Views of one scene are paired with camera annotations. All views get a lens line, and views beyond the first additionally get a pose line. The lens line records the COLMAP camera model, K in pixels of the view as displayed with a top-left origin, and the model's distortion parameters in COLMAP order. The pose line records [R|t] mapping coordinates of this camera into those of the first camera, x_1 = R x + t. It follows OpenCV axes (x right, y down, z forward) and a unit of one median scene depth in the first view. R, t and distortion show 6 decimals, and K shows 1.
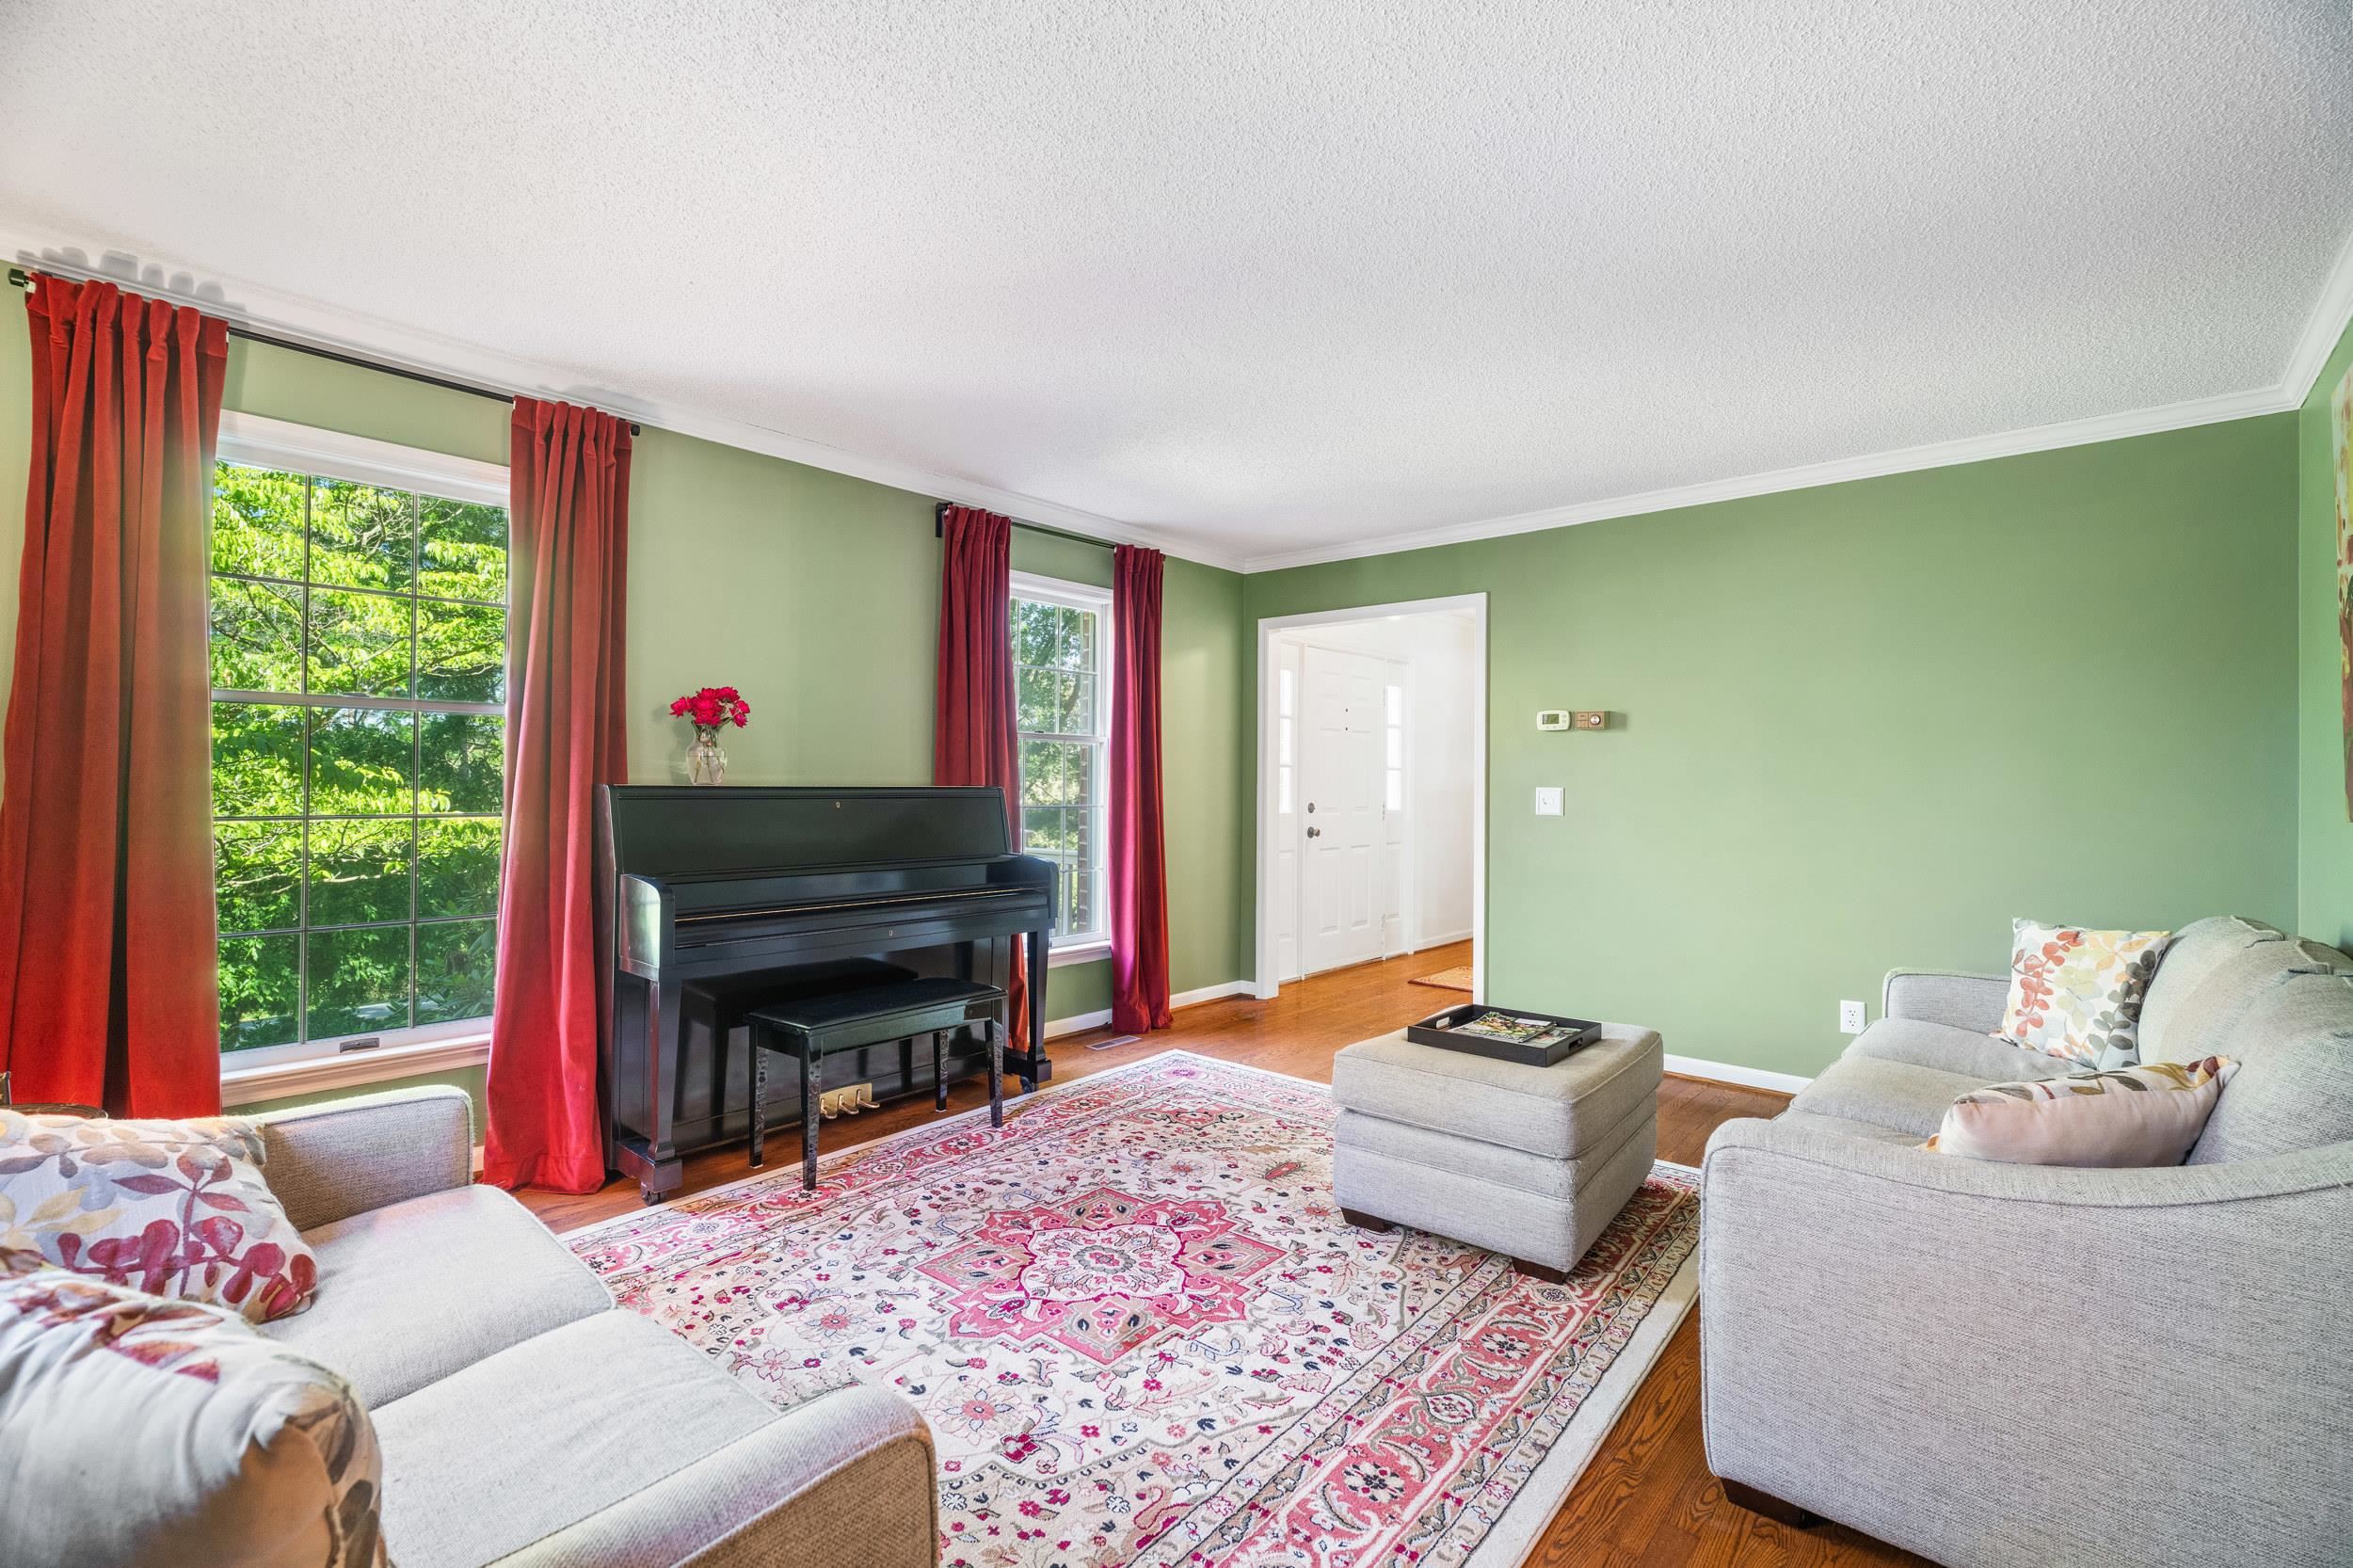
lens RADIAL K [[1037.1, 0, 1184.6], [0, 1037.1, 771.0], [0, 0, 1]] dist [-0.014439, 0.006062]
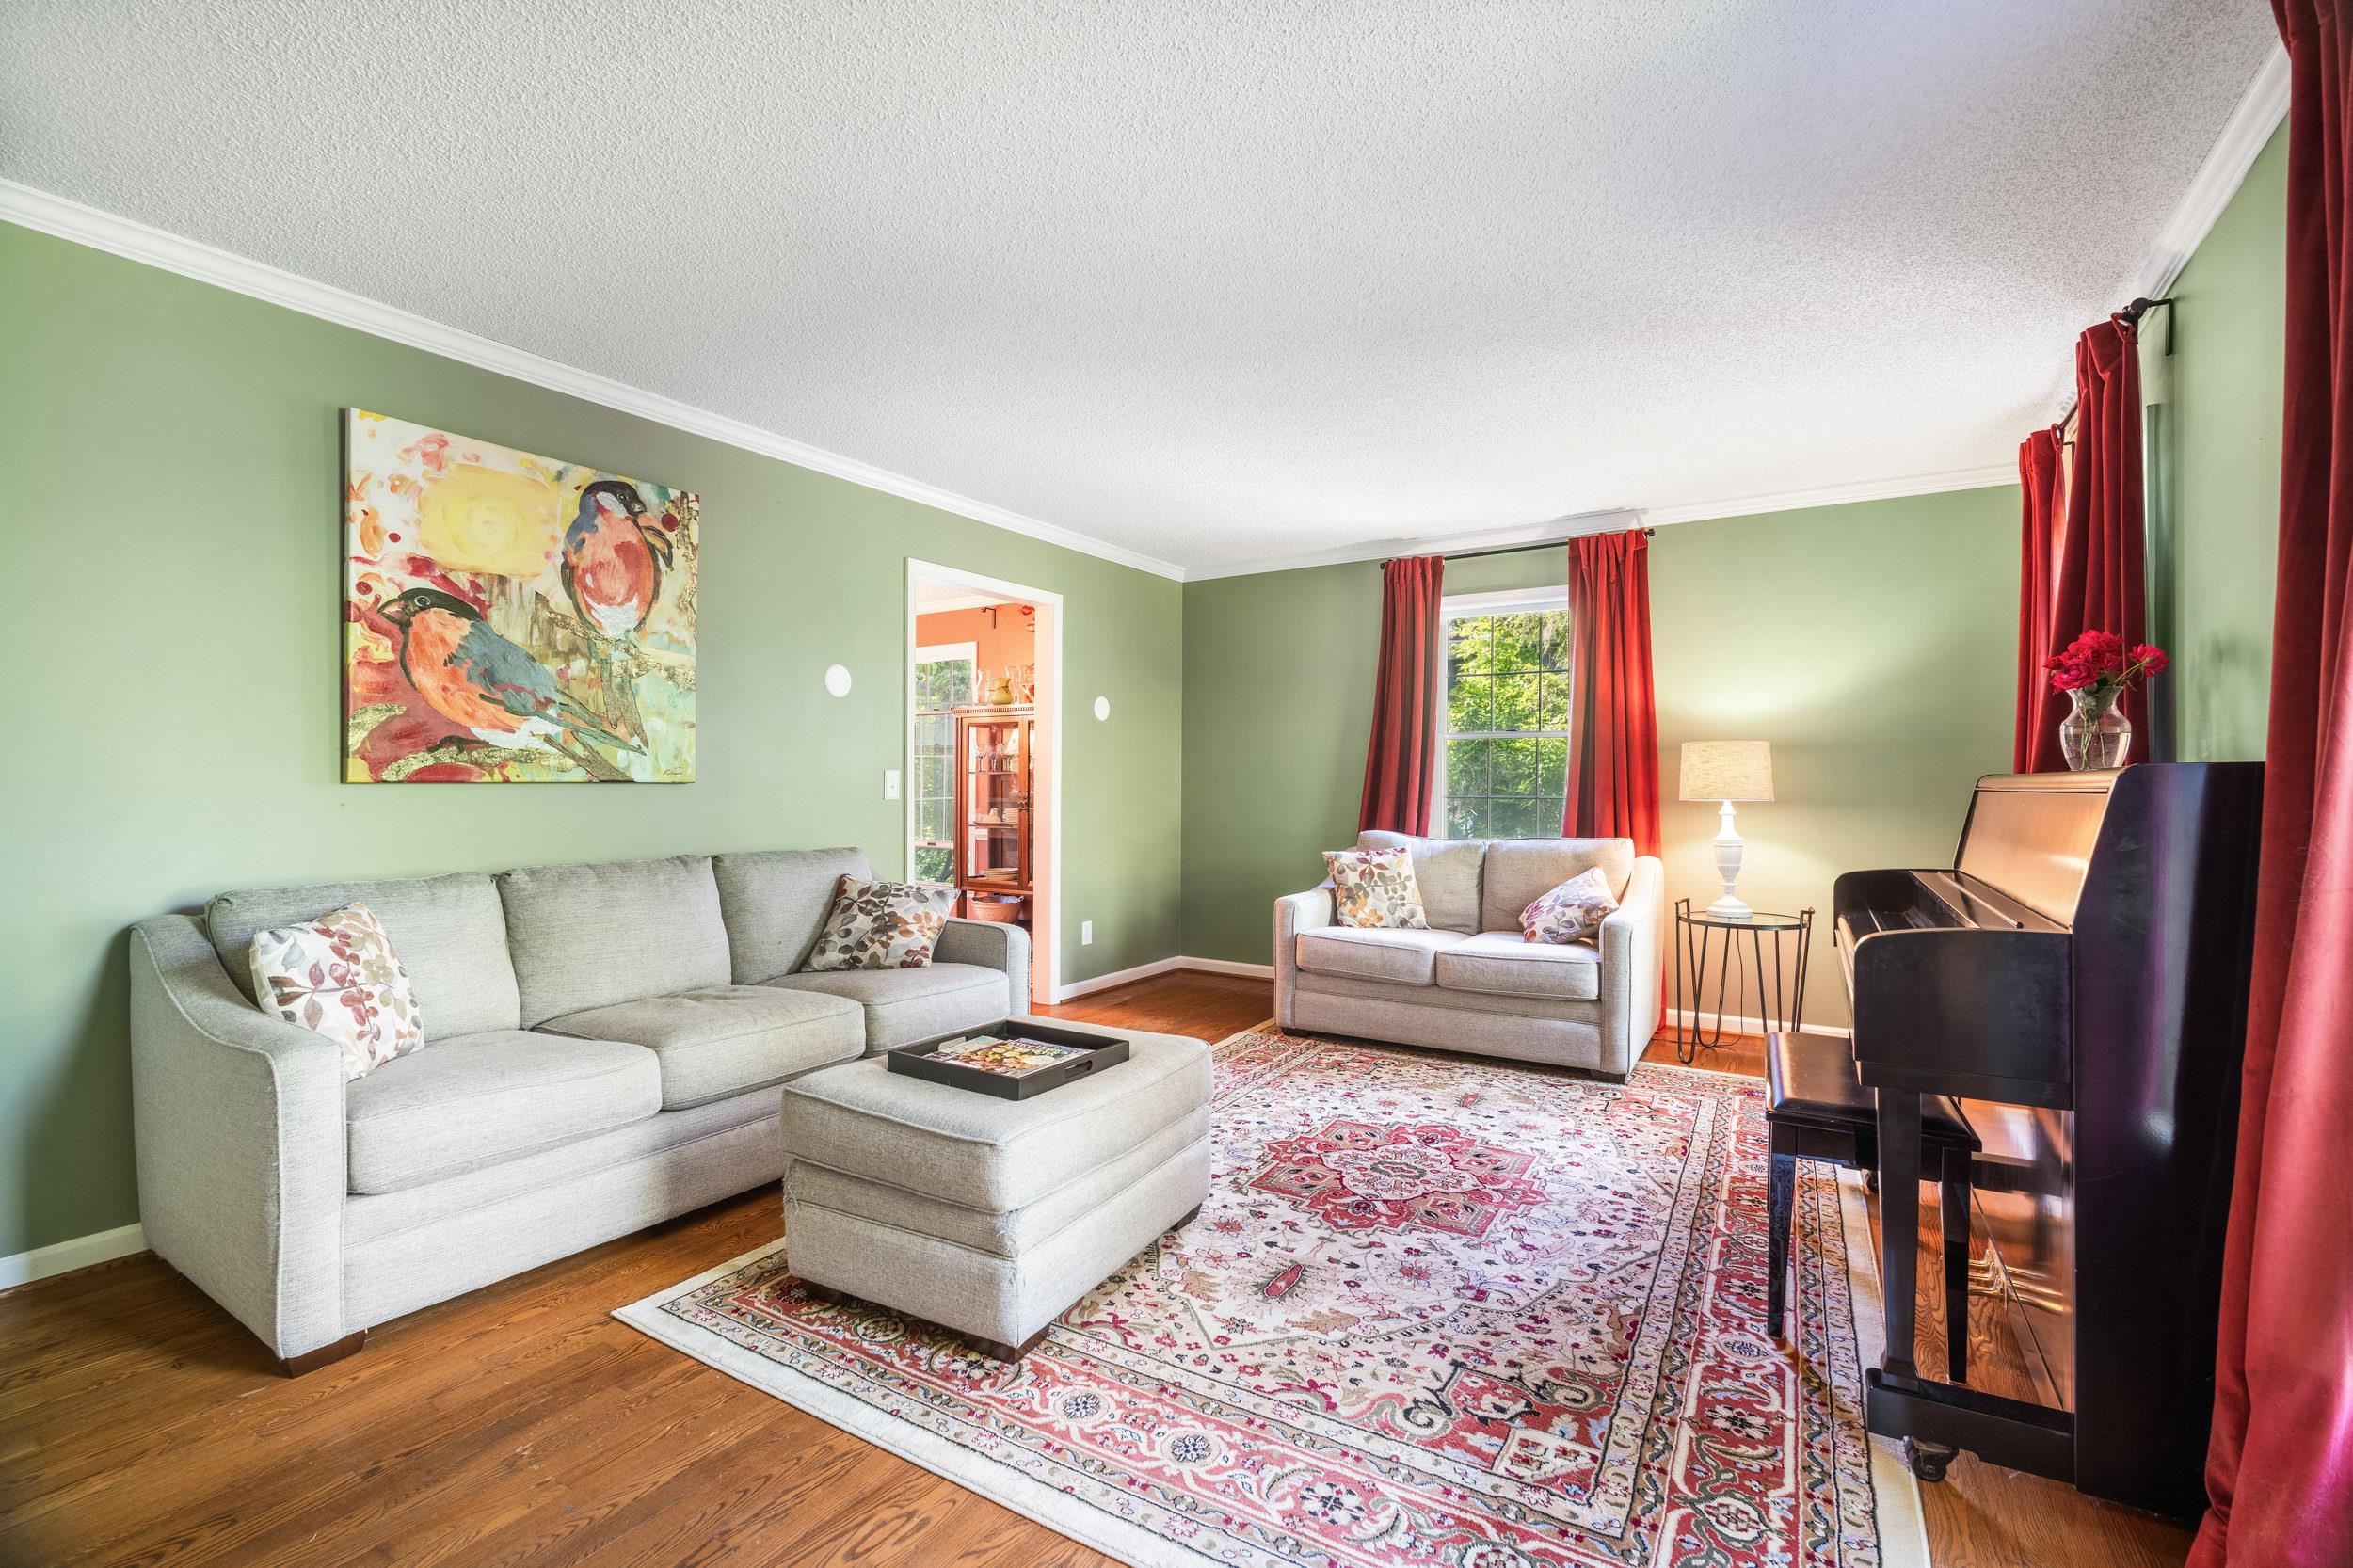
lens RADIAL K [[1037.1, 0, 1184.6], [0, 1037.1, 771.0], [0, 0, 1]] dist [-0.014439, 0.006062]
pose [[-0.988098, -0.016135, -0.152978, 0.298329], [-0.012223, 0.999575, -0.026479, 0.043757], [0.153340, -0.024294, -0.987875, 1.817766]]
